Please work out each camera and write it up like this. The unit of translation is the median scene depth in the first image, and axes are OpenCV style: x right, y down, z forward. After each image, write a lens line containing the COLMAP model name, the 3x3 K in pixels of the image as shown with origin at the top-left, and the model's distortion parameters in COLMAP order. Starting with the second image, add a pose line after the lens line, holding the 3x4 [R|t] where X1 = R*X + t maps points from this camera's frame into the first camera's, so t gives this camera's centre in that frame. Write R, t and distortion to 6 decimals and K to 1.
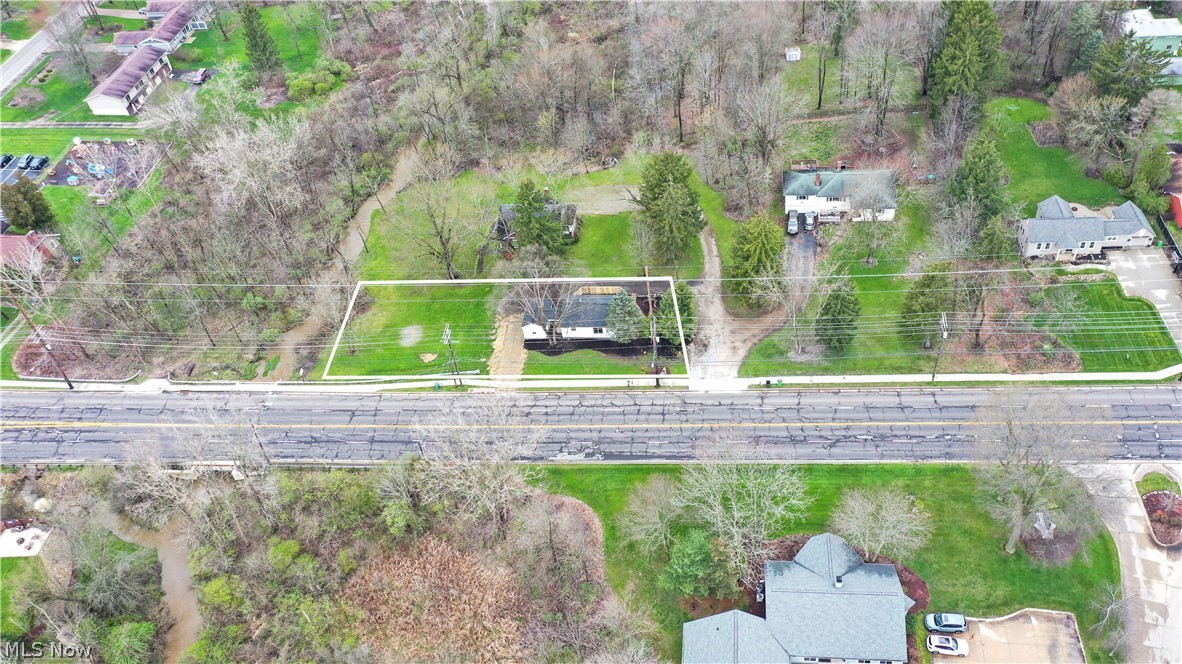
lens RADIAL K [[954.9, 0, 597.3], [0, 954.9, 329.5], [0, 0, 1]] dist [0.009153, 0.004940]
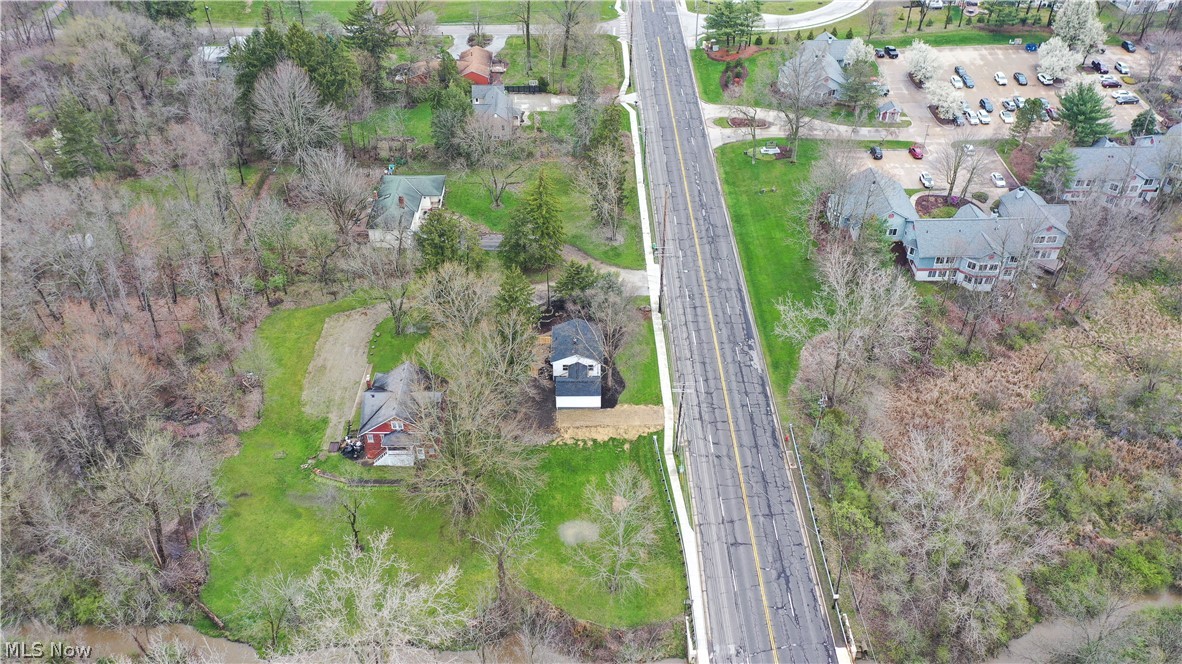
lens RADIAL K [[954.9, 0, 597.3], [0, 954.9, 329.5], [0, 0, 1]] dist [0.009153, 0.004940]
pose [[-0.119300, -0.538381, 0.834214, -0.866242], [0.695718, 0.554108, 0.457101, -0.488819], [-0.708339, 0.634910, 0.308456, 0.759898]]
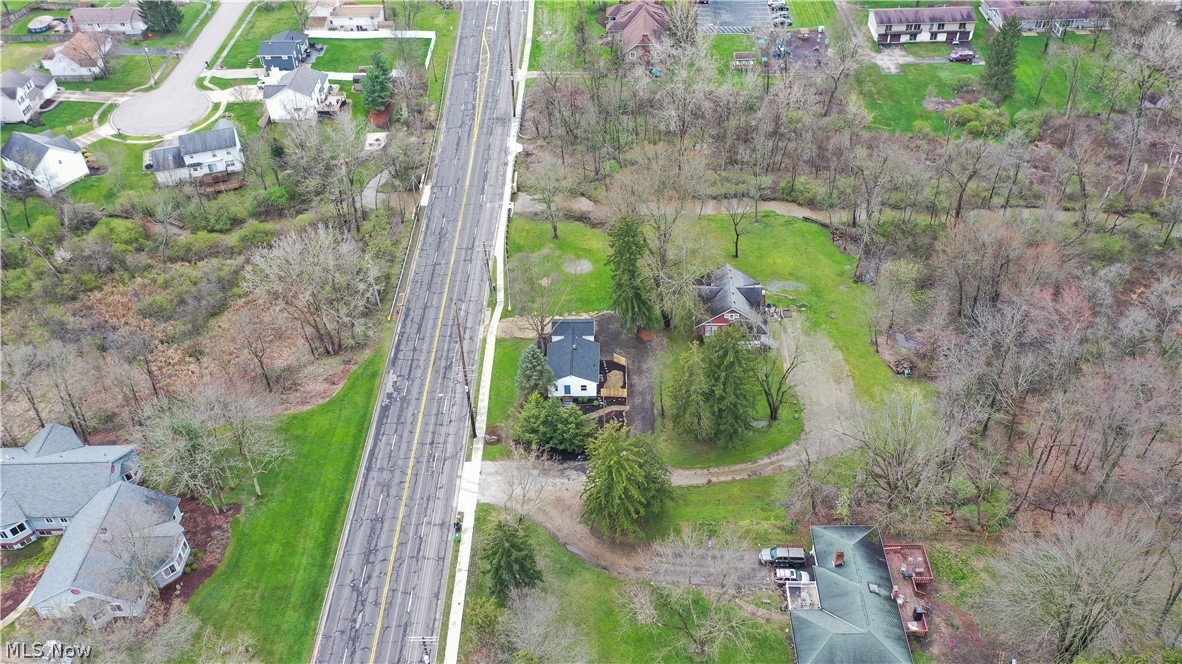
lens RADIAL K [[954.9, 0, 597.3], [0, 954.9, 329.5], [0, 0, 1]] dist [0.009153, 0.004940]
pose [[0.101931, 0.703387, -0.703461, 0.671694], [-0.665852, 0.573619, 0.477077, -0.535293], [0.739088, 0.419772, 0.526821, 0.583792]]
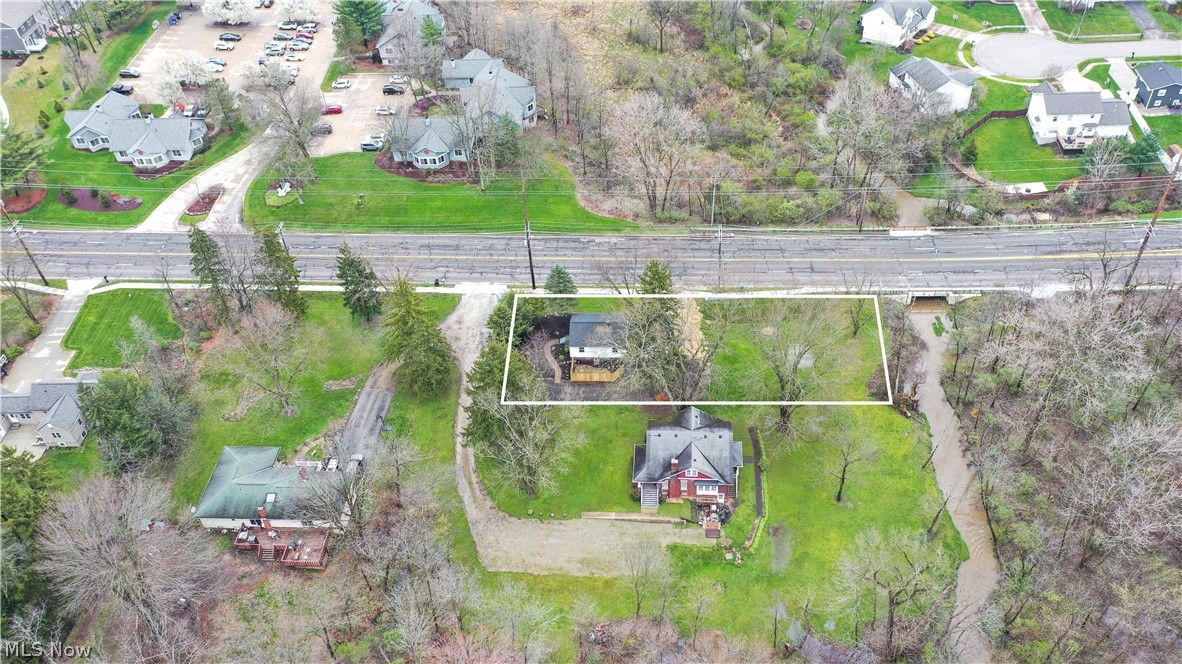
lens RADIAL K [[954.9, 0, 597.3], [0, 954.9, 329.5], [0, 0, 1]] dist [0.009153, 0.004940]
pose [[-0.989008, 0.141192, 0.043908, -0.052805], [0.053666, 0.066056, 0.996372, -1.077292], [0.137779, 0.987776, -0.072907, 1.181426]]
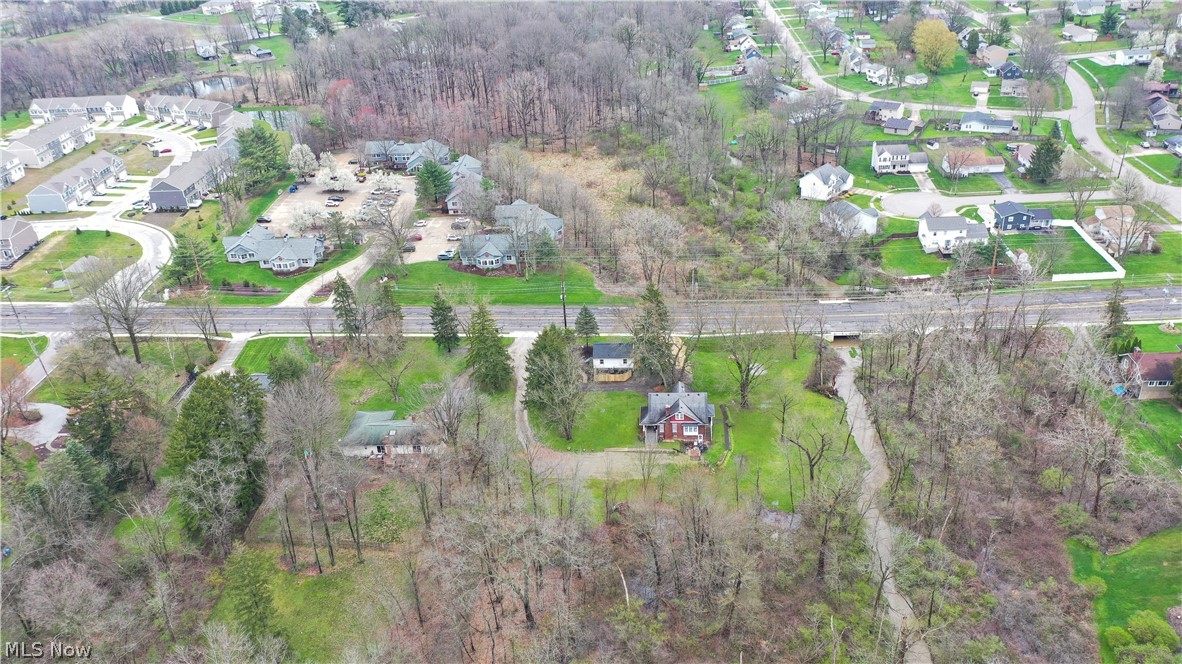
lens RADIAL K [[954.9, 0, 597.3], [0, 954.9, 329.5], [0, 0, 1]] dist [0.009153, 0.004940]
pose [[-0.988476, 0.151376, 0.001195, 0.010714], [0.051432, 0.328405, 0.943136, -1.459400], [0.142375, 0.932328, -0.332406, 1.573610]]
